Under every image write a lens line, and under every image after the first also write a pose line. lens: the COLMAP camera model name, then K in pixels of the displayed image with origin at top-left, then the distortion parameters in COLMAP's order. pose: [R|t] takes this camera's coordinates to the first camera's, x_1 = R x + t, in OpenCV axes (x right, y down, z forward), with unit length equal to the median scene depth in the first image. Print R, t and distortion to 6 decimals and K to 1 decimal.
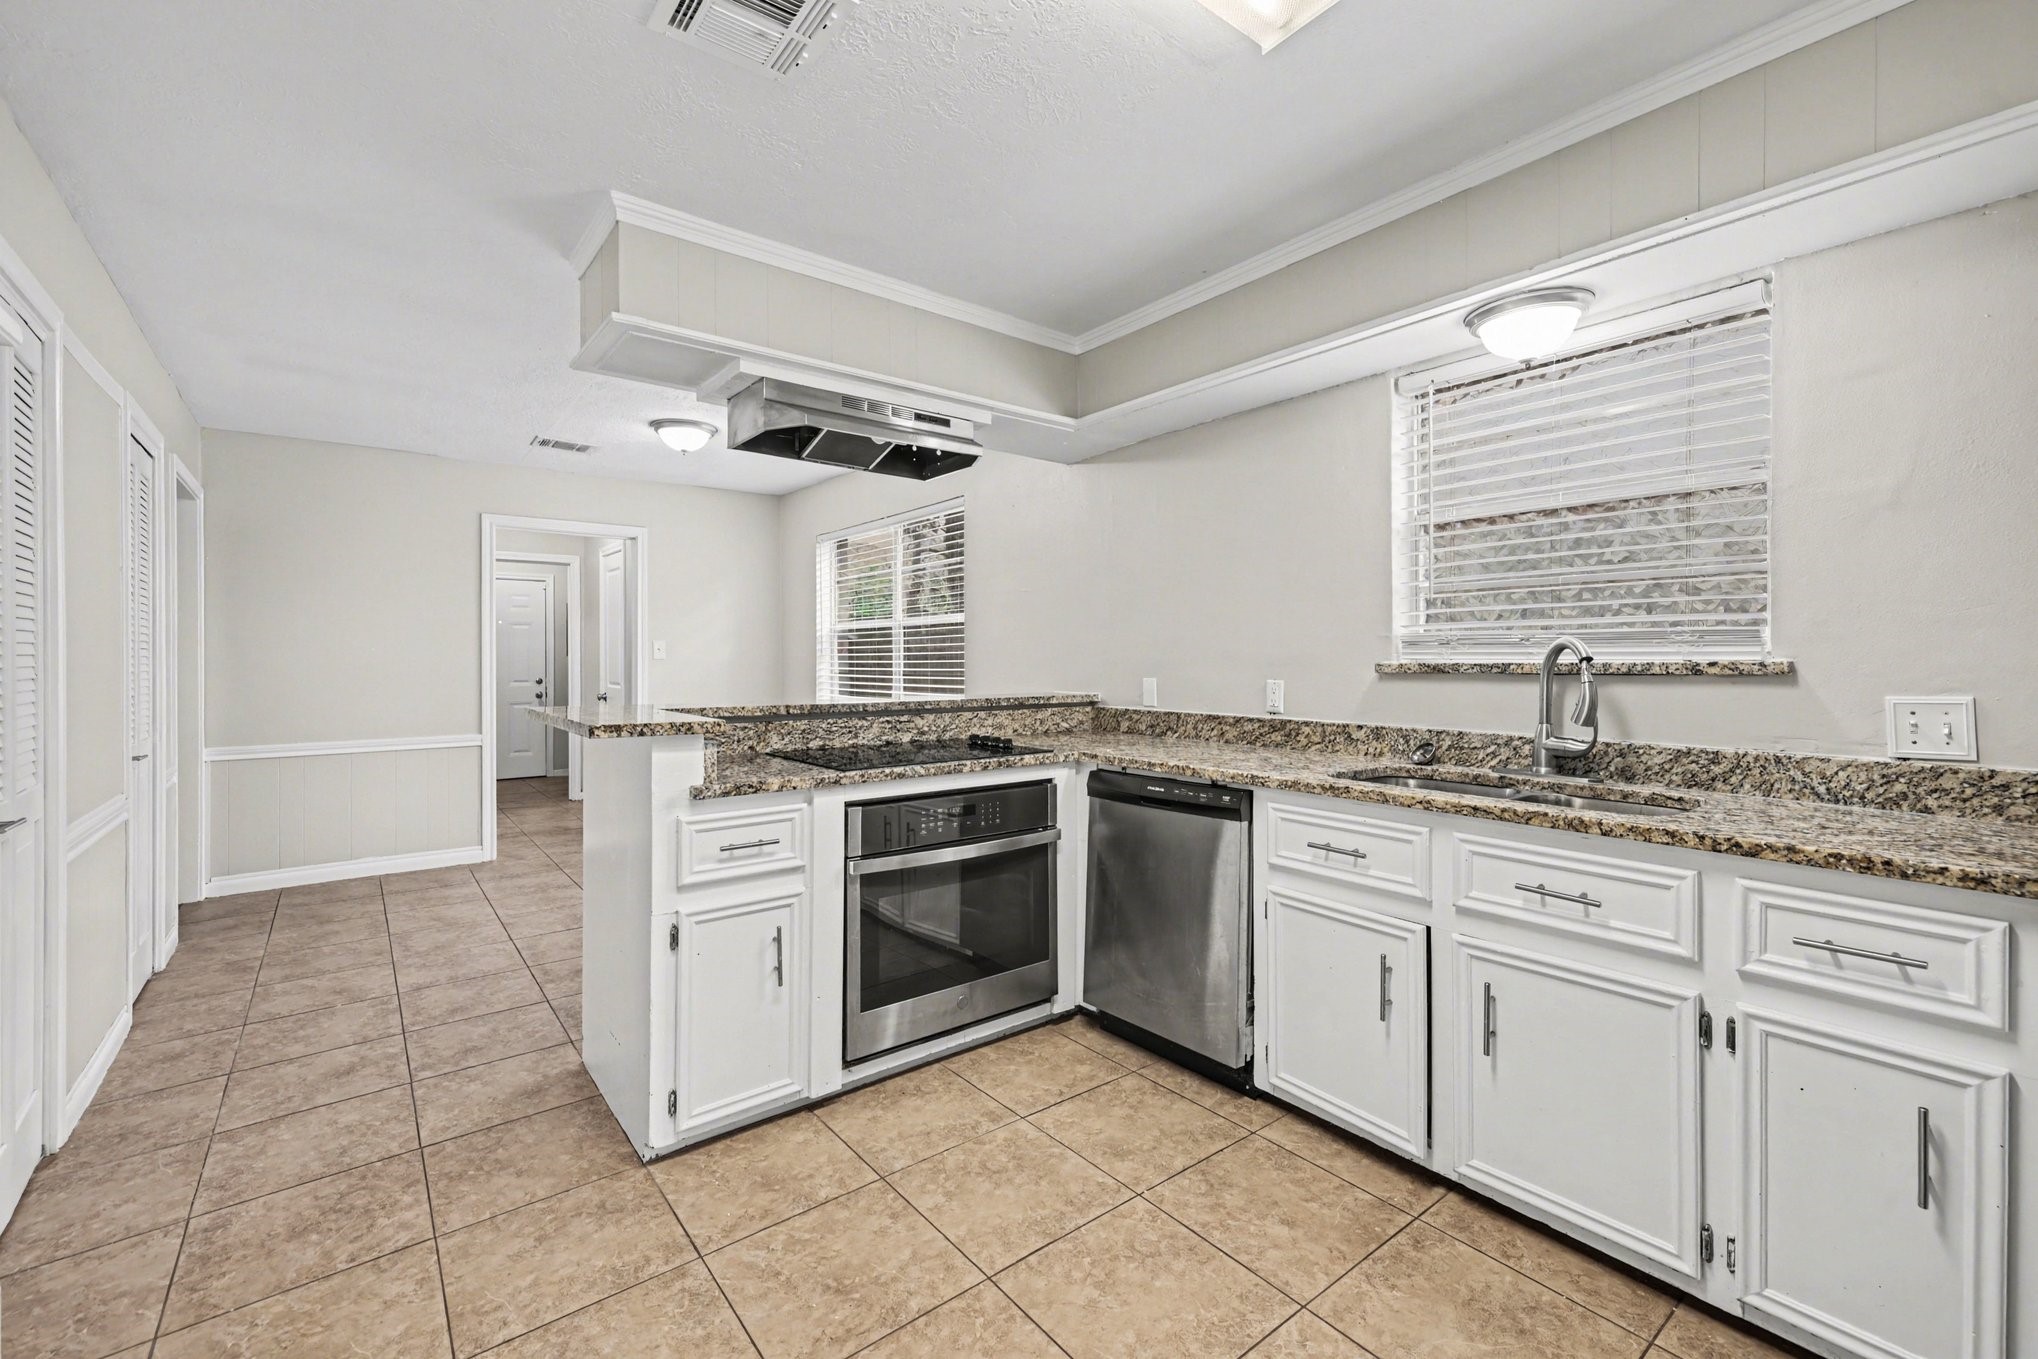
lens RADIAL K [[855.7, 0, 1008.2], [0, 855.7, 660.6], [0, 0, 1]] dist [0.013469, -0.000511]
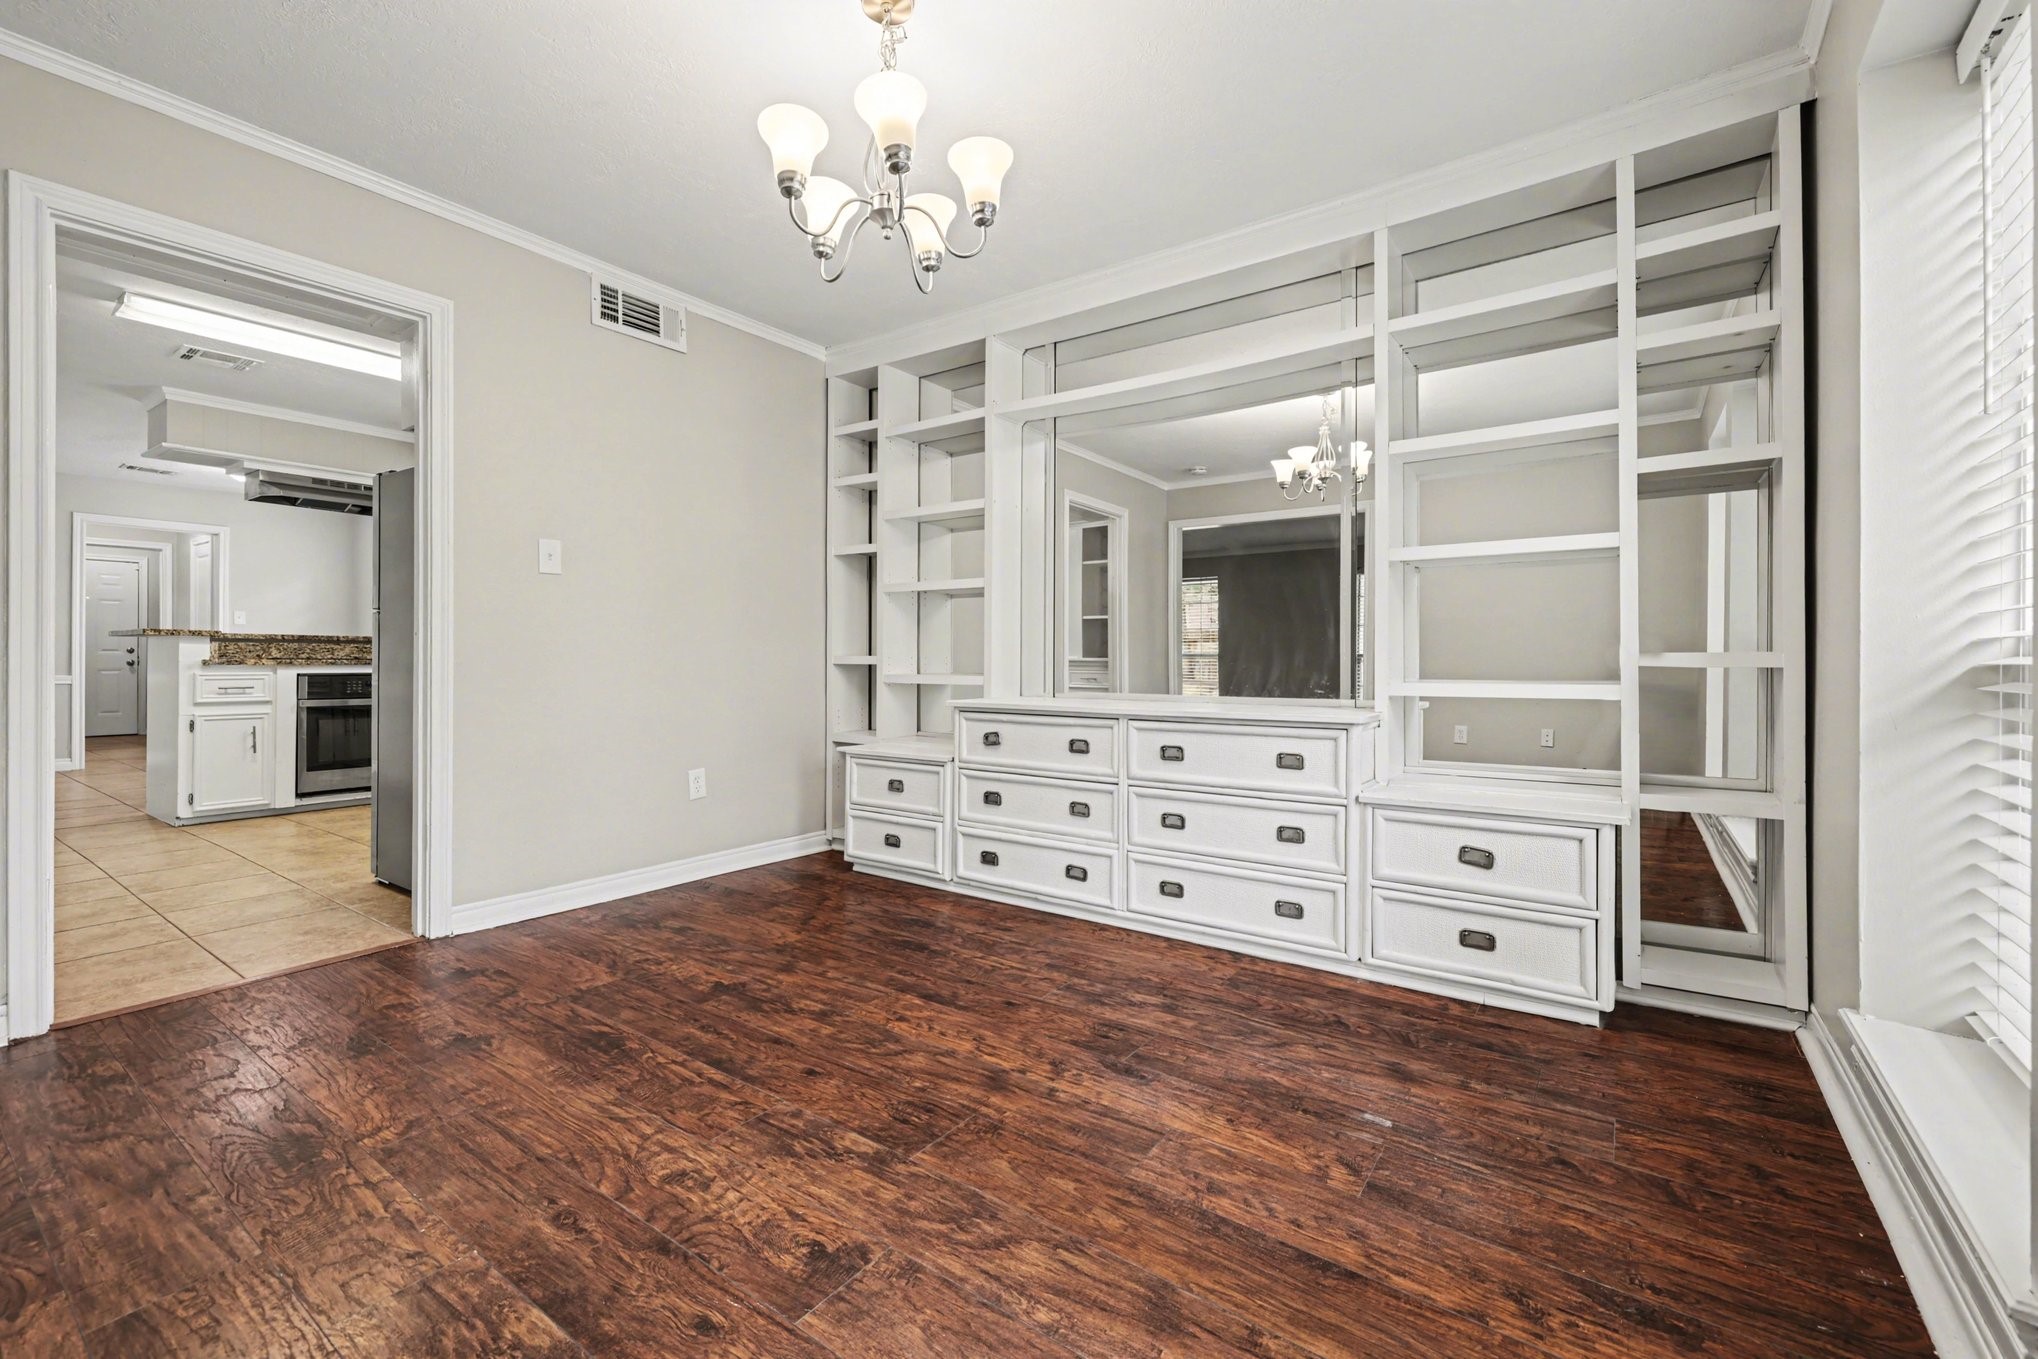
lens RADIAL K [[855.7, 0, 1008.2], [0, 855.7, 660.6], [0, 0, 1]] dist [0.013469, -0.000511]
pose [[0.959723, 0.006831, 0.280865, 0.917130], [-0.006047, 0.999975, -0.003658, 0.129773], [-0.280882, 0.001813, 0.959740, -1.591397]]
